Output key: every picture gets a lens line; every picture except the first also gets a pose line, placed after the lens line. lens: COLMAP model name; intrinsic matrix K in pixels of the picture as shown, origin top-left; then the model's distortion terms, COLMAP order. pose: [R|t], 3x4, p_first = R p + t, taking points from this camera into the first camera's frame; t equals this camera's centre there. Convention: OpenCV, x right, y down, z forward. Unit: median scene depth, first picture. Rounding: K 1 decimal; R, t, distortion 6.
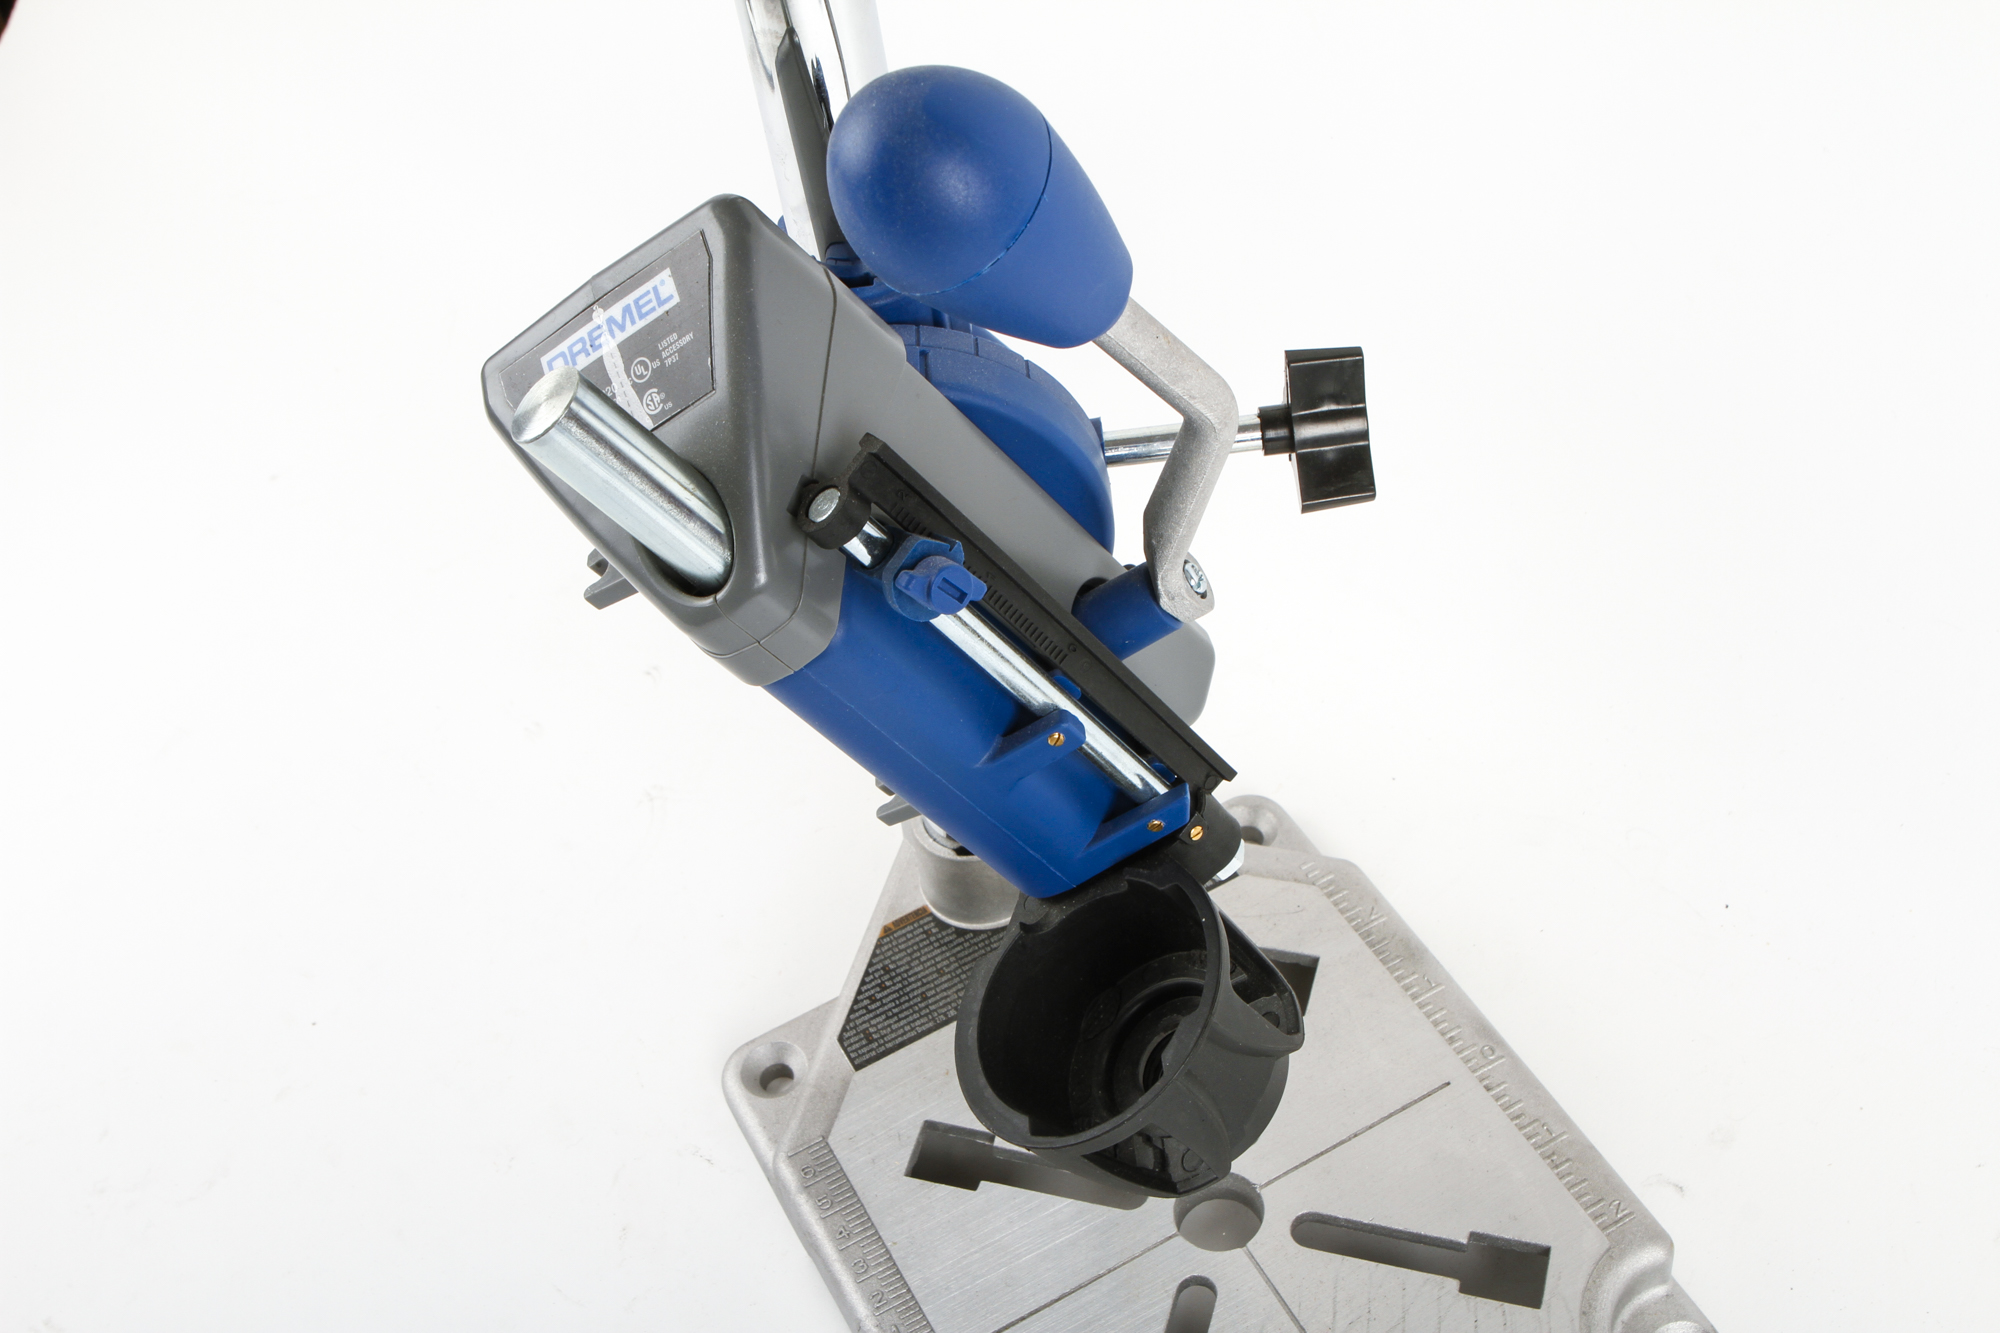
lens RADIAL K [[2228.9, 0, 1000.0], [0, 2228.9, 666.5], [0, 0, 1]] dist [-0.090139, 0.009866]
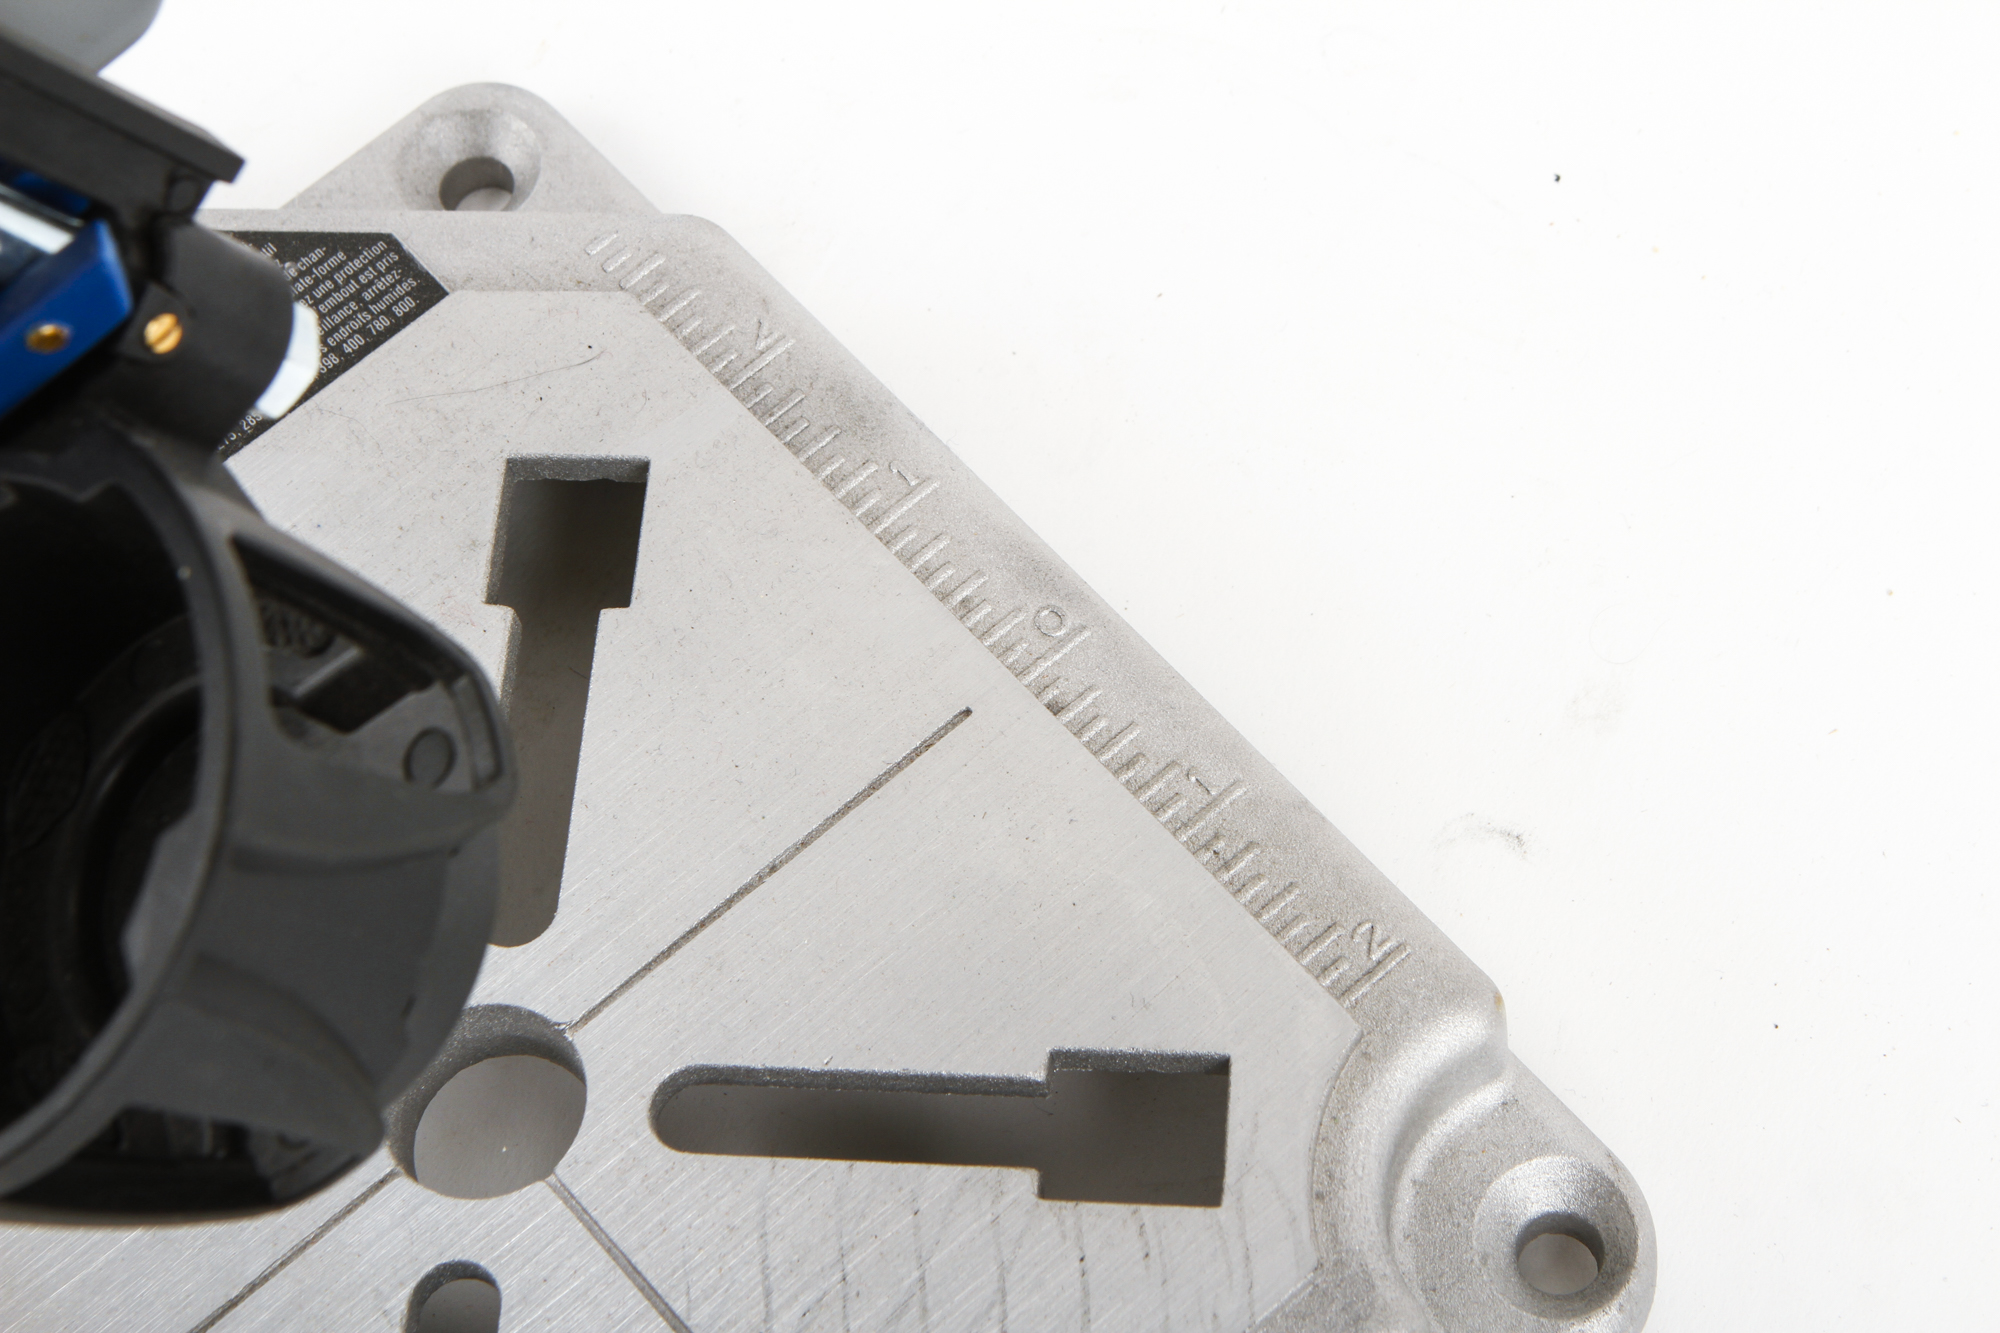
lens RADIAL K [[4219.4, 0, 1000.0], [0, 4219.4, 666.5], [0, 0, 1]] dist [-0.048665, 0.243606]
pose [[0.975916, -0.179812, 0.123513, 0.109983], [0.144735, 0.957339, 0.250108, -0.028994], [-0.163217, -0.226207, 0.960308, 0.203547]]
